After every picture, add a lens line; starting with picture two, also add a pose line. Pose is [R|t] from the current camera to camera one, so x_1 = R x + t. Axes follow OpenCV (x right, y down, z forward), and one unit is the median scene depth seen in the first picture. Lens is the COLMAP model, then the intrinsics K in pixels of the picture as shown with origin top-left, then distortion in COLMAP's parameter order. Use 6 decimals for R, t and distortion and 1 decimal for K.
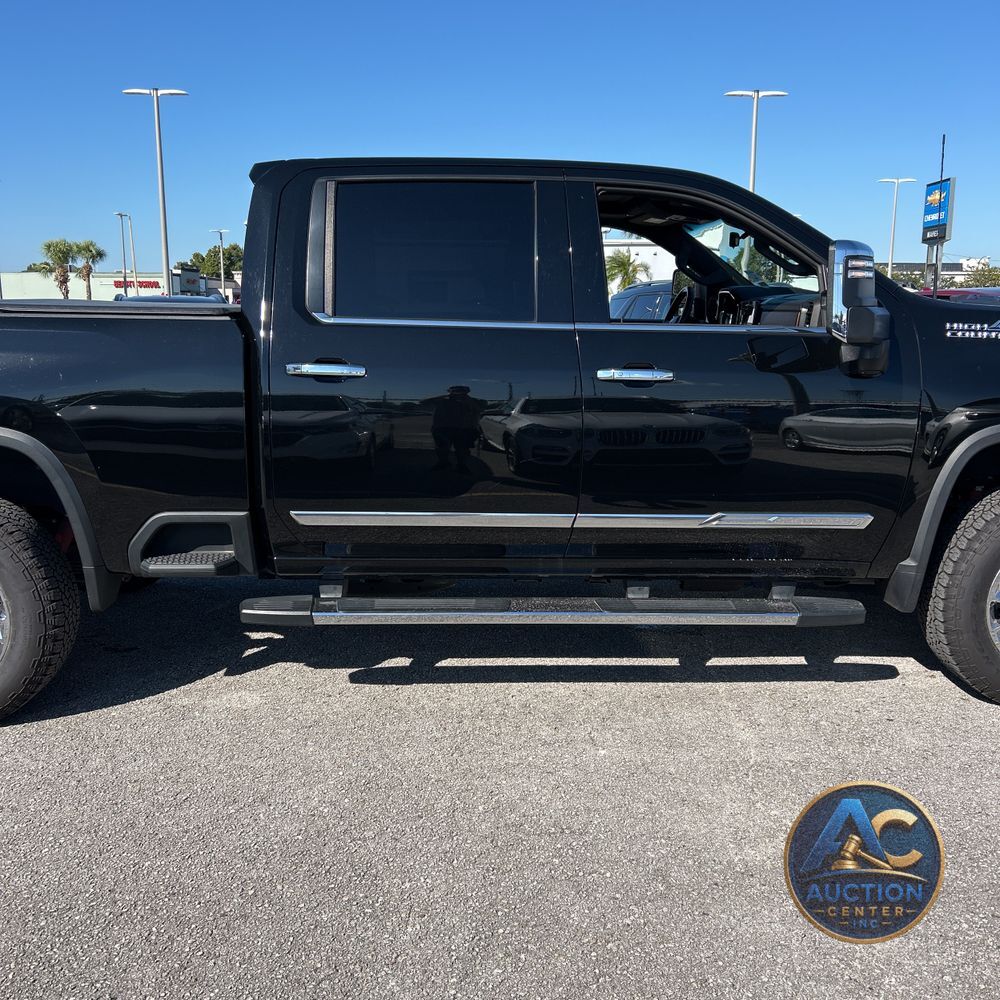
lens RADIAL K [[1029.5, 0, 520.4], [0, 1029.5, 502.0], [0, 0, 1]] dist [0.116824, -0.267333]
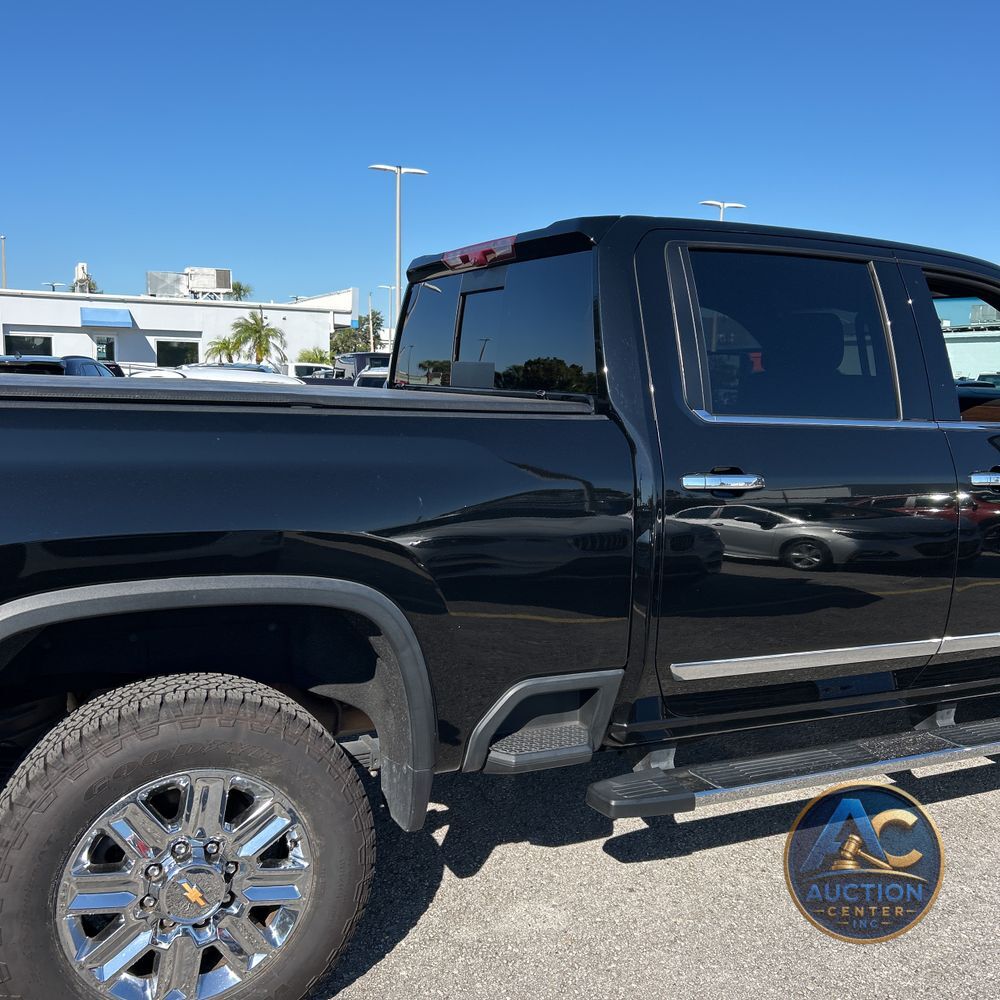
lens RADIAL K [[1029.5, 0, 520.4], [0, 1029.5, 502.0], [0, 0, 1]] dist [0.116824, -0.267333]
pose [[0.920781, -0.026680, 0.389167, -0.570210], [0.050210, 0.997465, -0.050415, -0.071096], [-0.386836, 0.065961, 0.919787, 0.298075]]
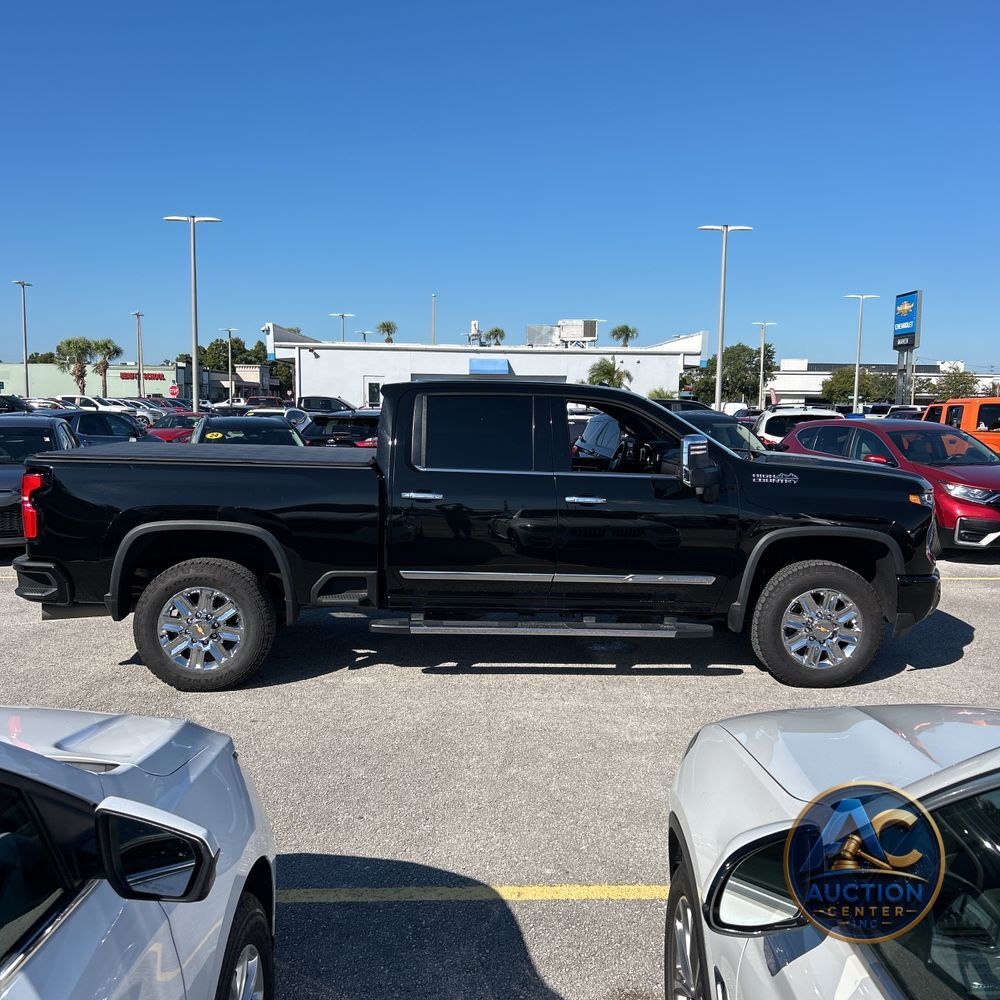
lens RADIAL K [[1029.5, 0, 520.4], [0, 1029.5, 502.0], [0, 0, 1]] dist [0.116824, -0.267333]
pose [[0.999900, 0.011111, 0.008721, -0.021993], [-0.010311, 0.996164, -0.086895, 0.040450], [-0.009653, 0.086797, 0.996179, -0.778772]]
